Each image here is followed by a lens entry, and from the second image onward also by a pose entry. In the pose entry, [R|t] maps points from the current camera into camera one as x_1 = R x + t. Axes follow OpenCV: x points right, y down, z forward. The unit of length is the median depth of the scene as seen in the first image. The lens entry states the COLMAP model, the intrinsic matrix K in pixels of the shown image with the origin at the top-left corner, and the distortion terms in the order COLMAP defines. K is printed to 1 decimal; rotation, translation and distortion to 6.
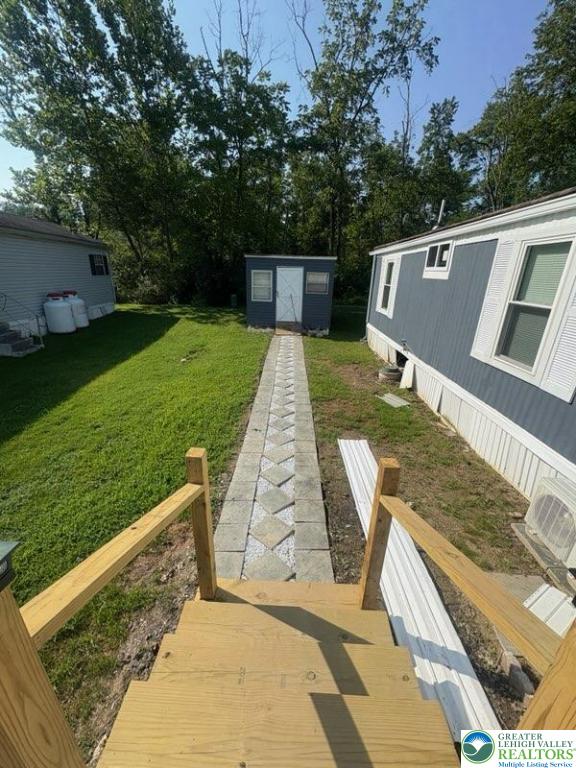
lens RADIAL K [[307.1, 0, 288.0], [0, 307.1, 384.0], [0, 0, 1]] dist [-0.000380, -0.000086]
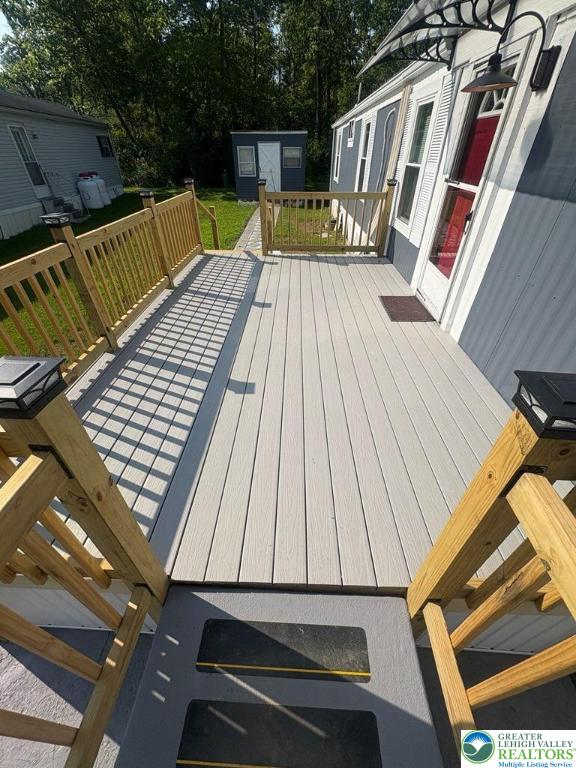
lens RADIAL K [[307.1, 0, 288.0], [0, 307.1, 384.0], [0, 0, 1]] dist [-0.000380, -0.000086]
pose [[0.999565, -0.020043, -0.021615, 0.085265], [0.025538, 0.955038, 0.295382, 0.163384], [0.014723, -0.295806, 0.955135, -0.410081]]
